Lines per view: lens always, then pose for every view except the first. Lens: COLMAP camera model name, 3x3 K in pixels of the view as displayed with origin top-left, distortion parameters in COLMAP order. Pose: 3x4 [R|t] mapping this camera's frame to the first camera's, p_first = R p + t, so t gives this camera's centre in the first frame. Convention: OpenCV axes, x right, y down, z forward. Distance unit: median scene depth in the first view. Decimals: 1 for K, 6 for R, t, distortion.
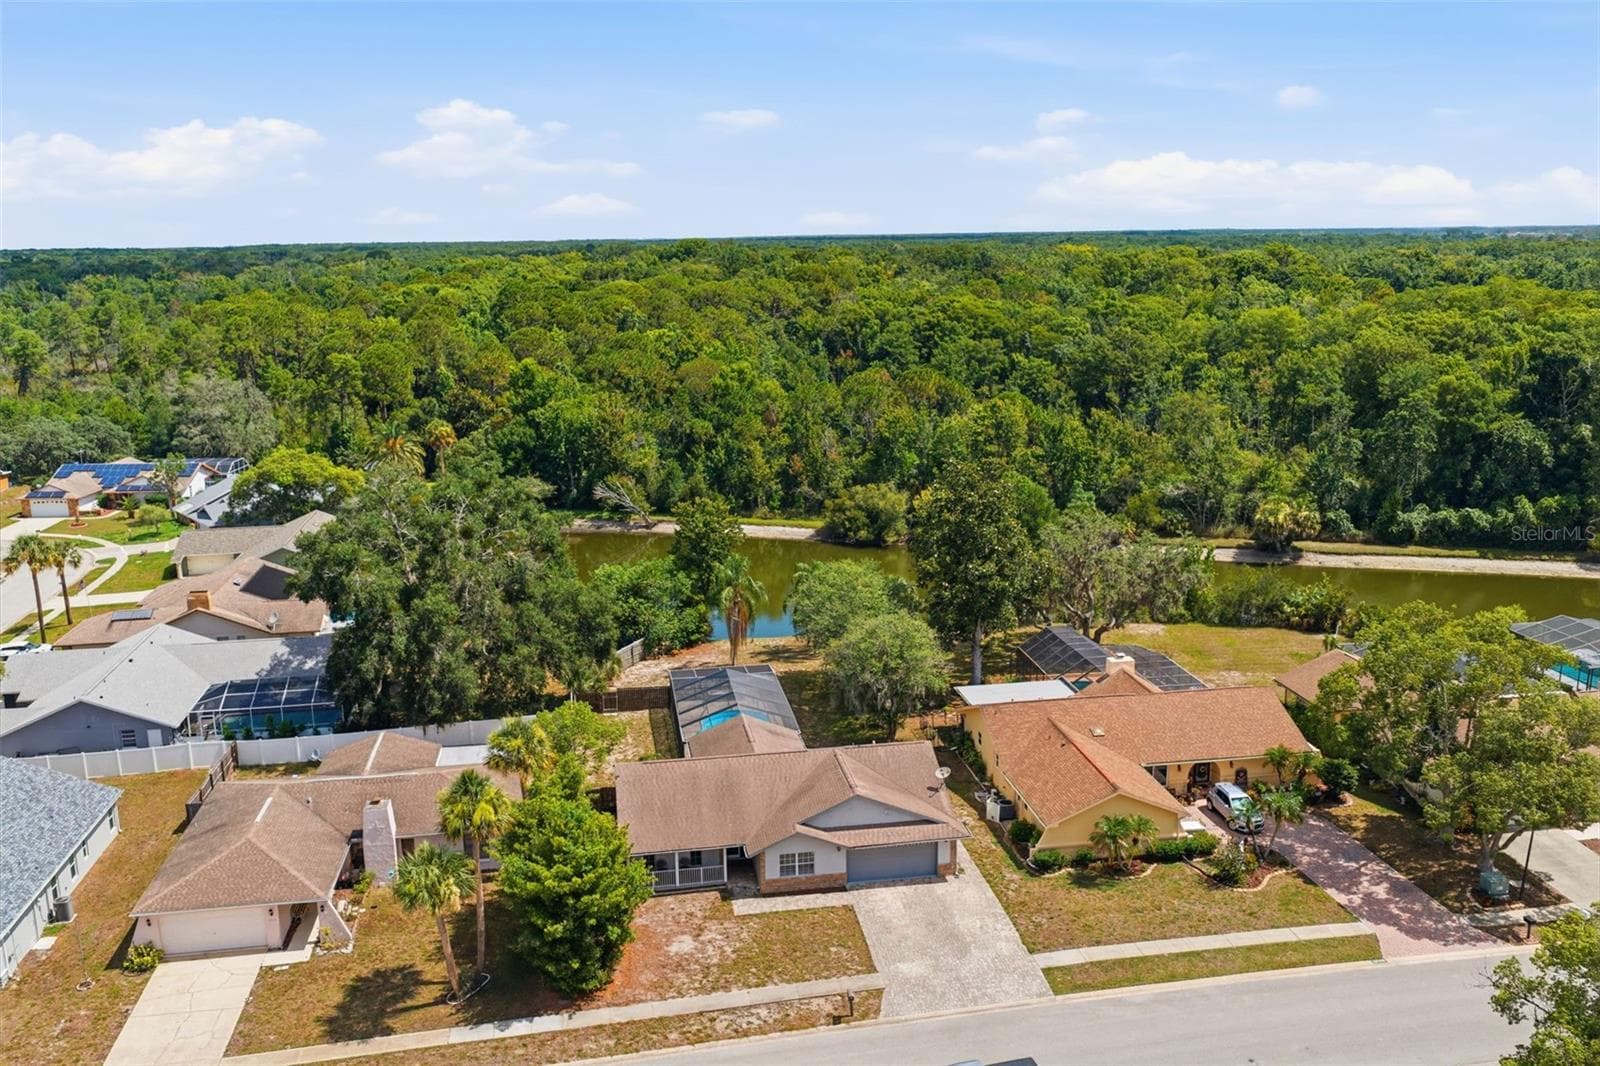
lens RADIAL K [[1331.8, 0, 800.0], [0, 1331.8, 533.0], [0, 0, 1]] dist [0.029768, -0.051279]
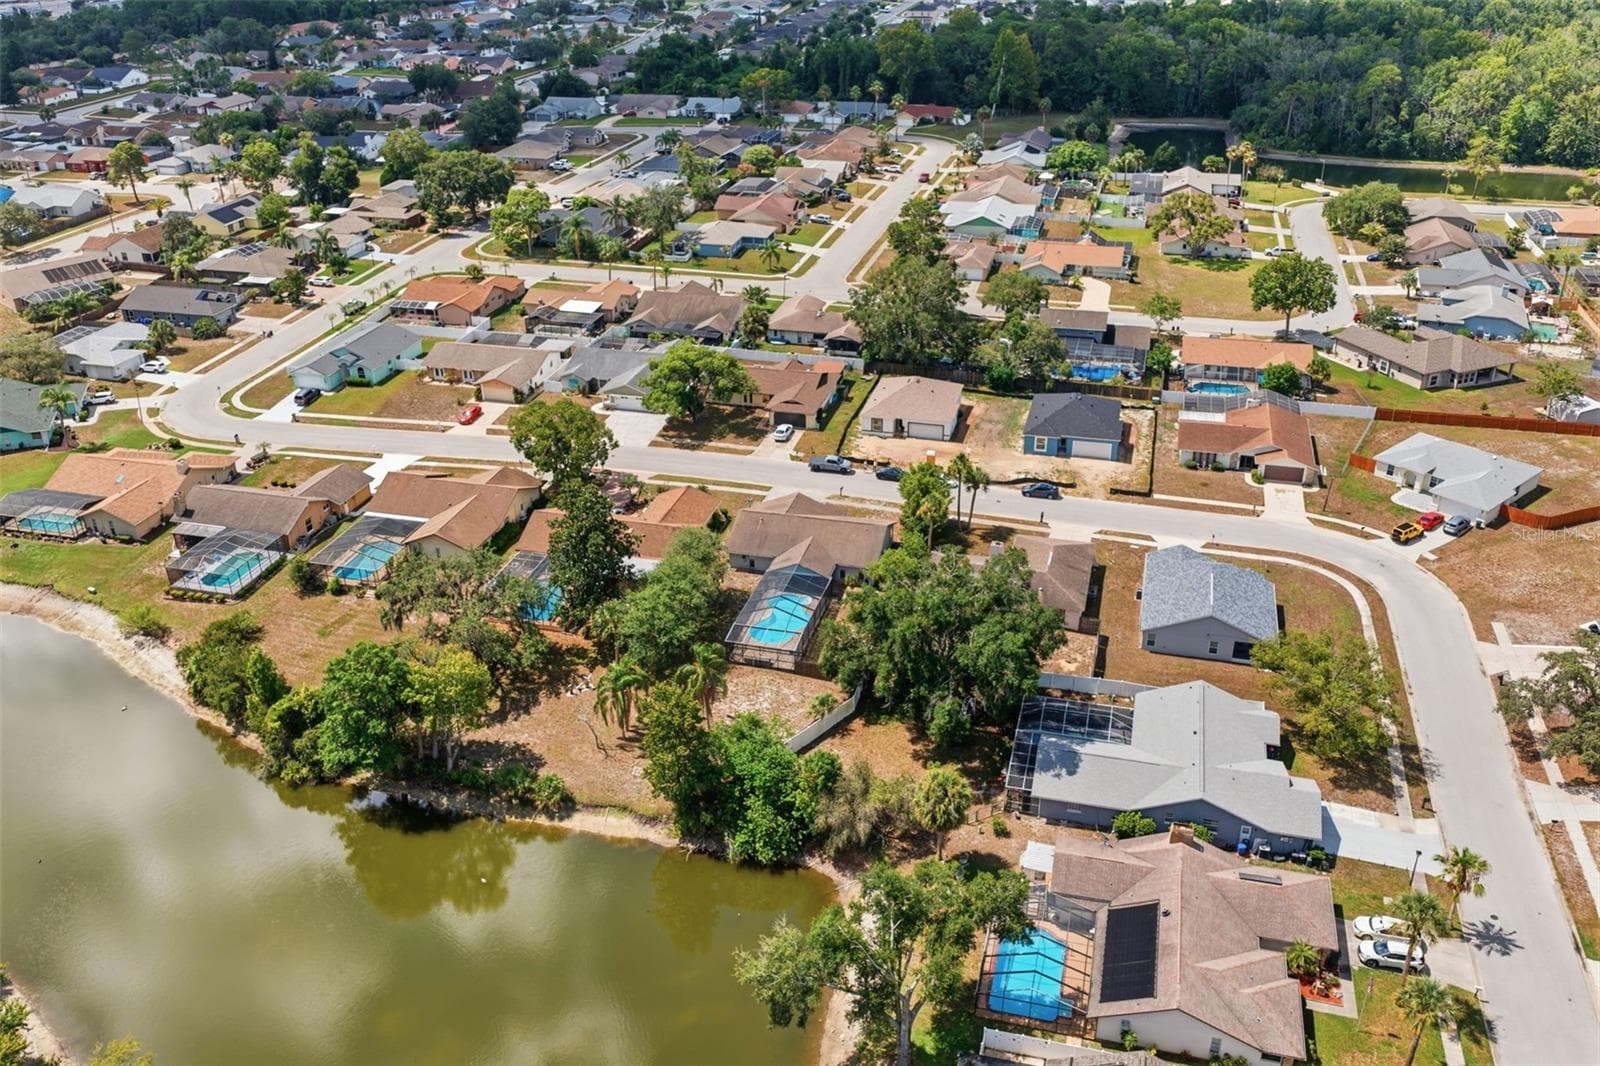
lens RADIAL K [[1331.8, 0, 800.0], [0, 1331.8, 533.0], [0, 0, 1]] dist [0.029768, -0.051279]
pose [[-0.909957, -0.169815, 0.378340, -0.809742], [0.110540, 0.779989, 0.615953, -1.120161], [-0.399699, 0.602313, -0.690985, 2.515098]]
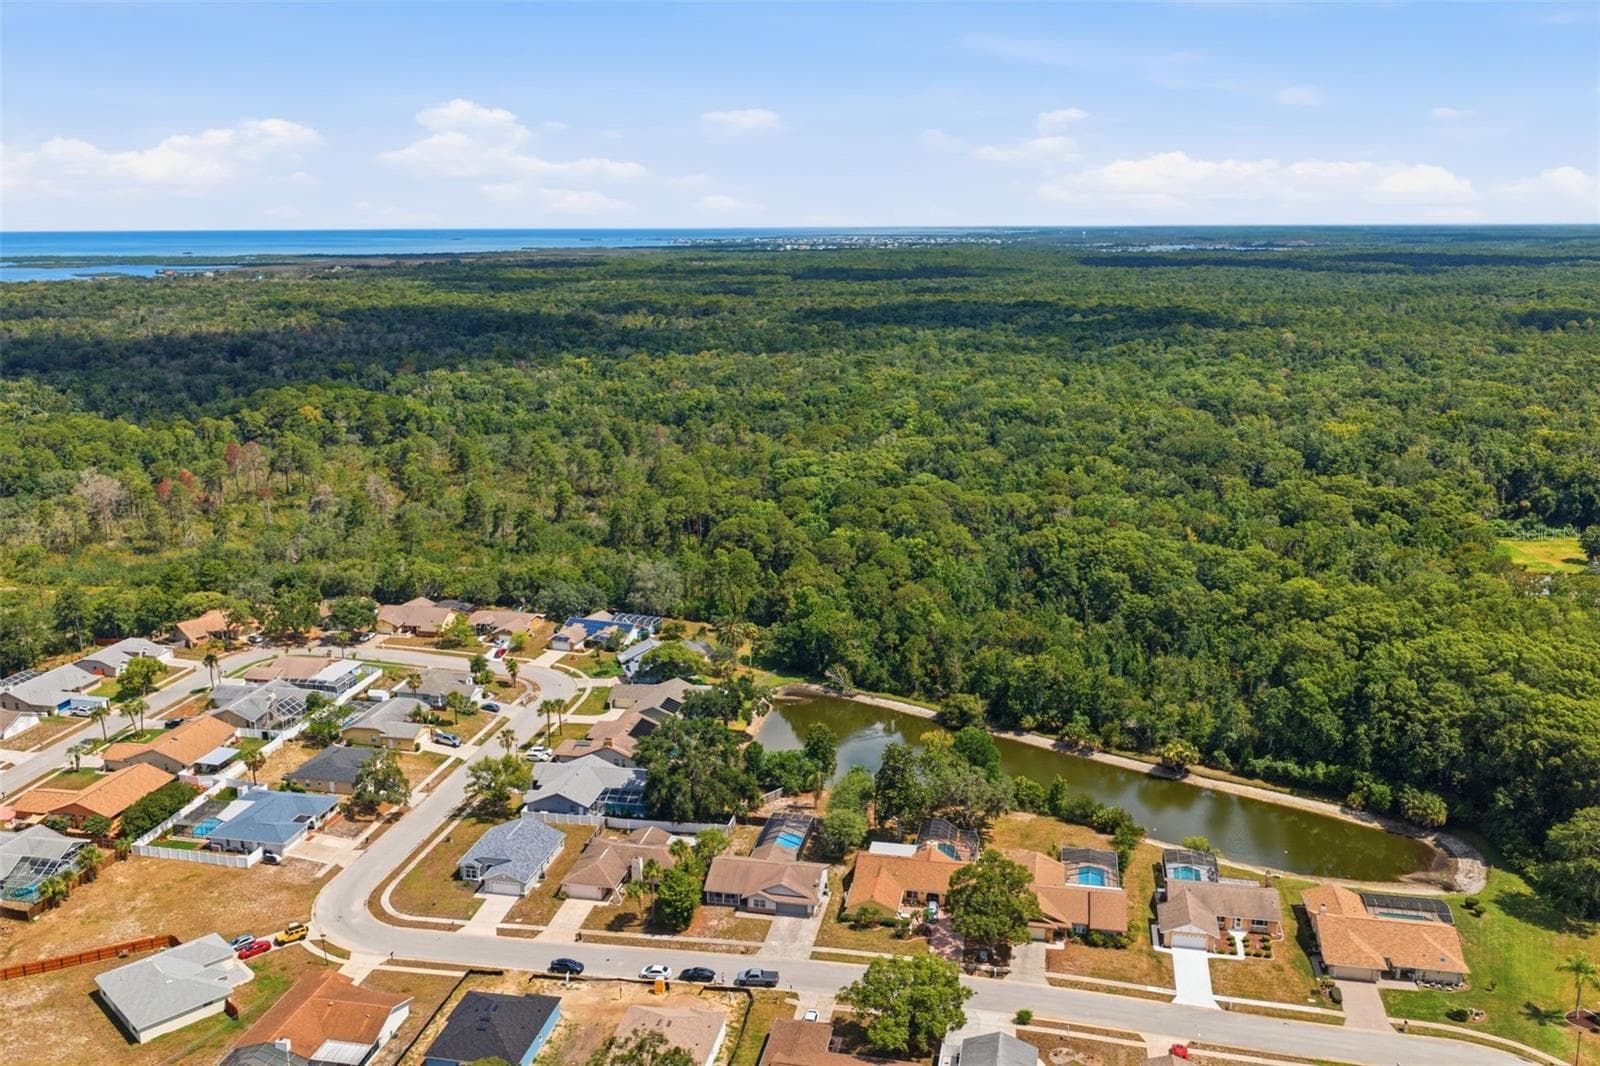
lens RADIAL K [[1331.8, 0, 800.0], [0, 1331.8, 533.0], [0, 0, 1]] dist [0.029768, -0.051279]
pose [[0.937106, 0.089070, -0.337489, 0.959951], [-0.084936, 0.996020, 0.027027, -0.628251], [0.338553, 0.003338, 0.940941, -1.679575]]
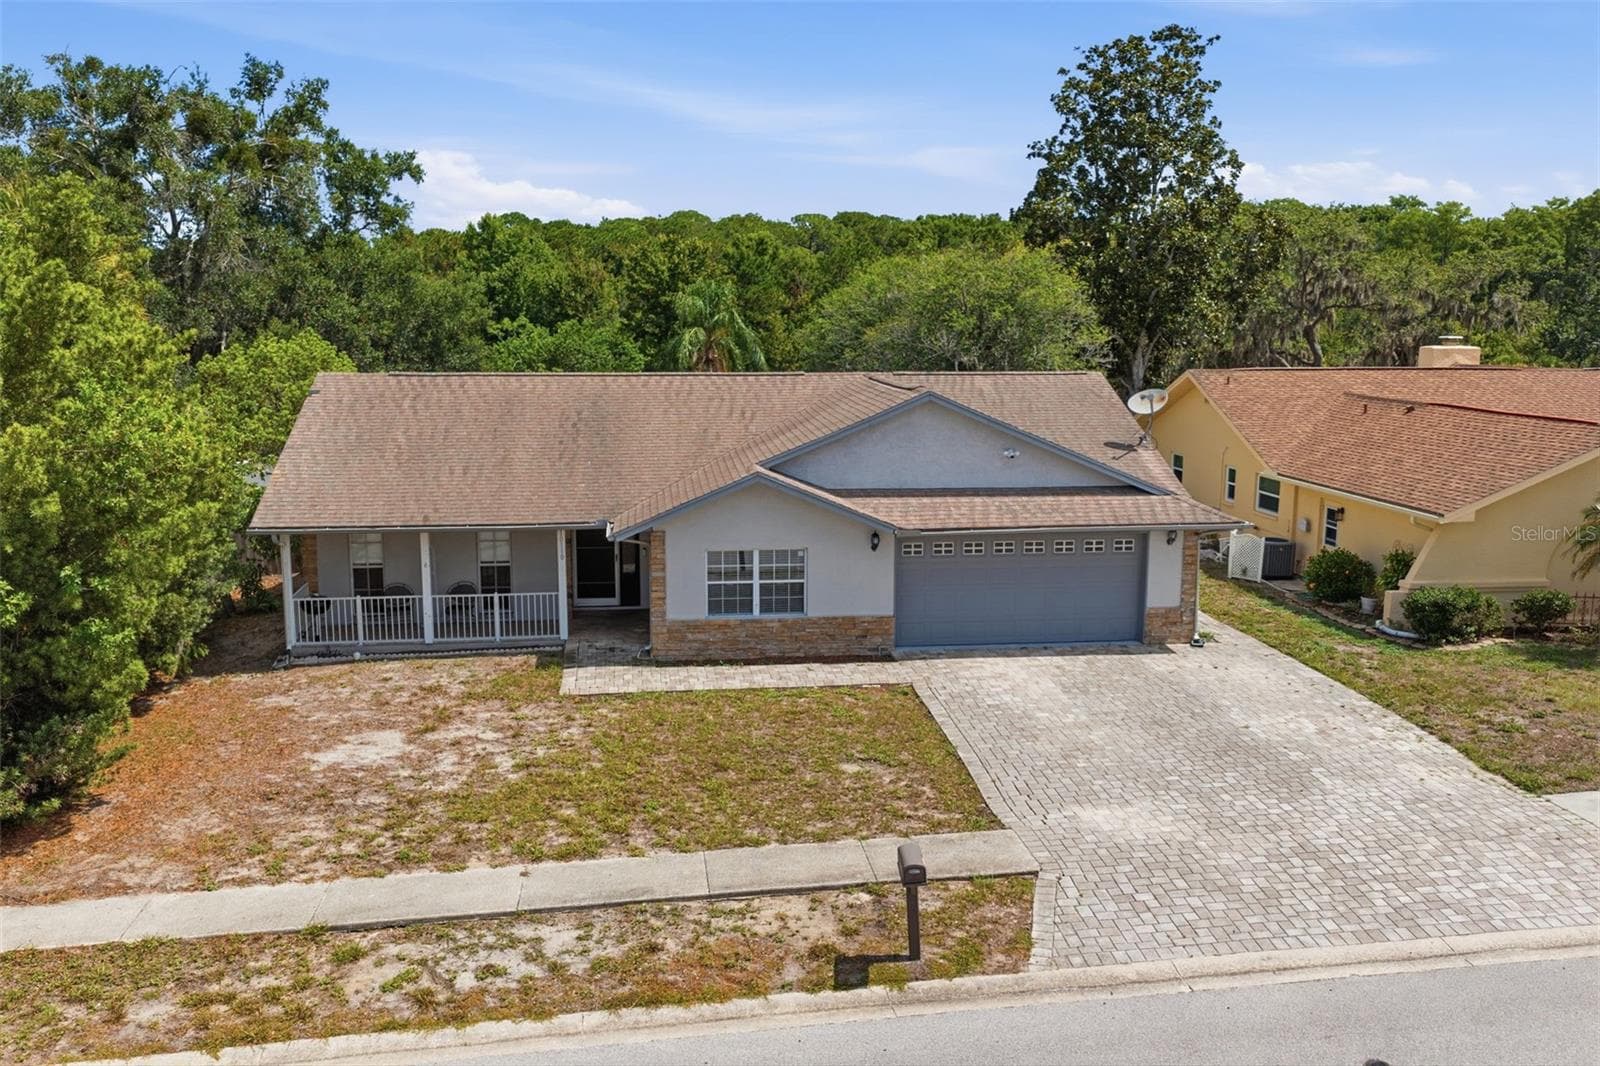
lens RADIAL K [[1331.8, 0, 800.0], [0, 1331.8, 533.0], [0, 0, 1]] dist [0.029768, -0.051279]
pose [[0.999229, 0.021411, -0.032912, 0.019722], [-0.023369, 0.997907, -0.060294, 0.242948], [0.031552, 0.061016, 0.997638, 0.610503]]
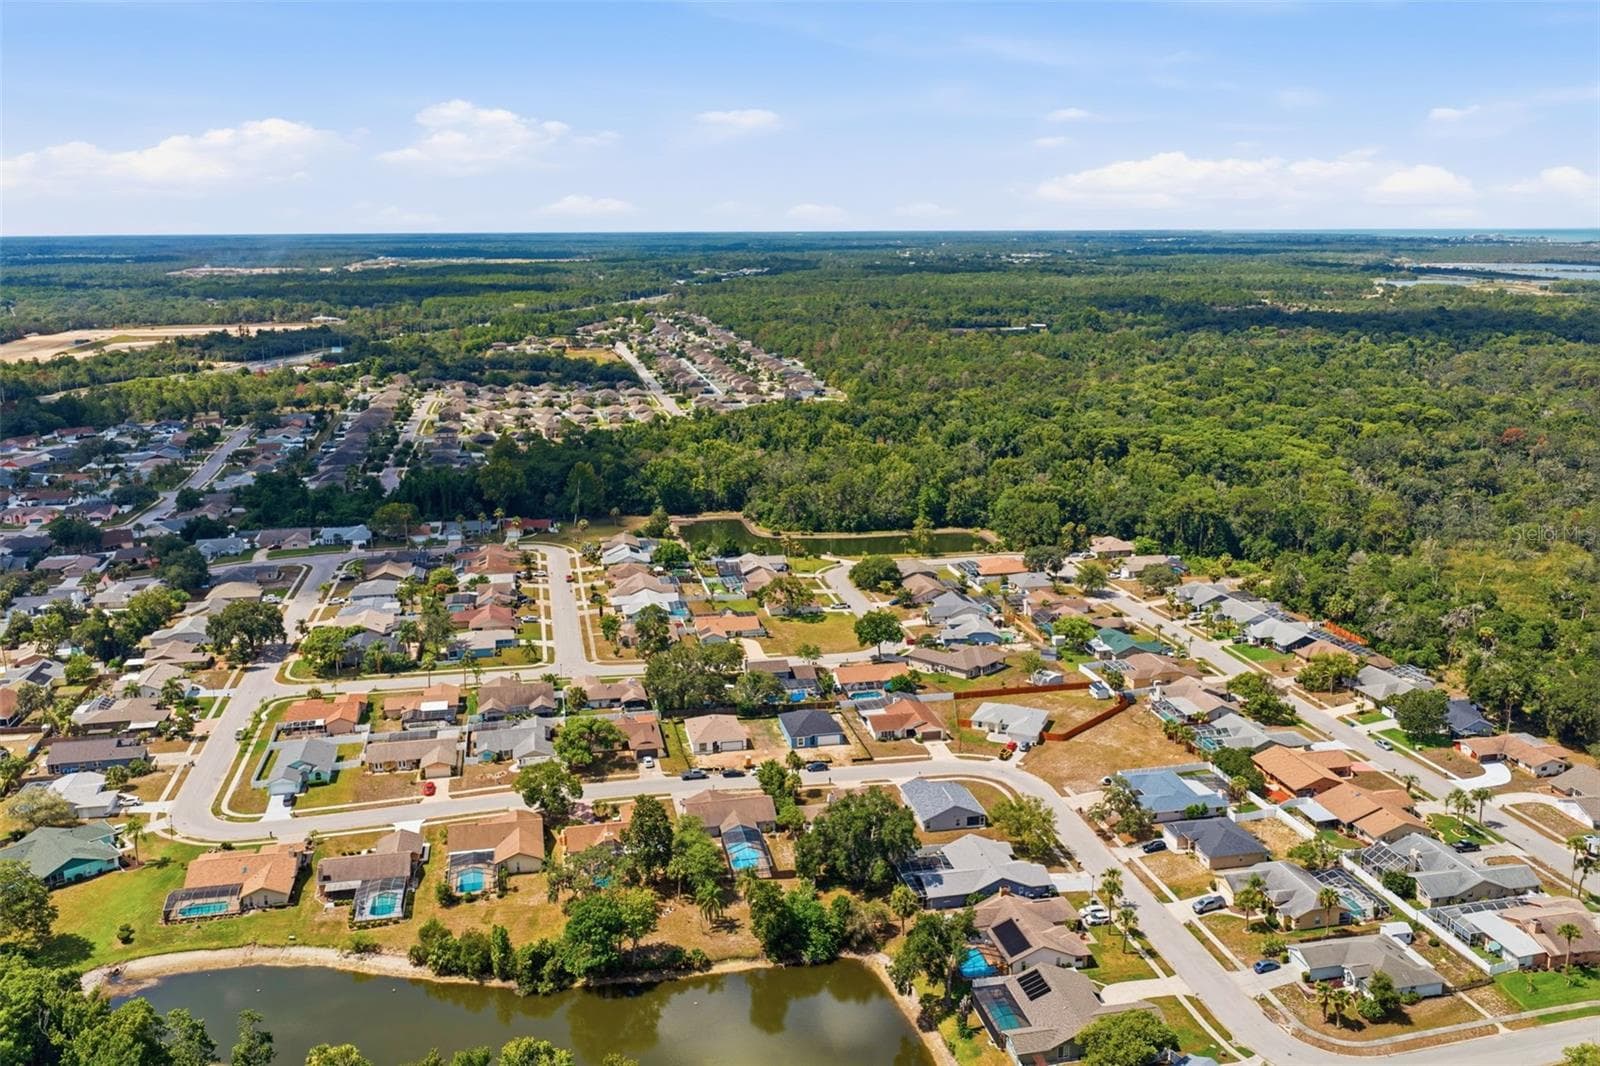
lens RADIAL K [[1331.8, 0, 800.0], [0, 1331.8, 533.0], [0, 0, 1]] dist [0.029768, -0.051279]
pose [[-0.999090, 0.023244, -0.035750, -0.101104], [0.005583, 0.902459, 0.430739, -2.097651], [0.042275, 0.430148, -0.901768, 4.060668]]
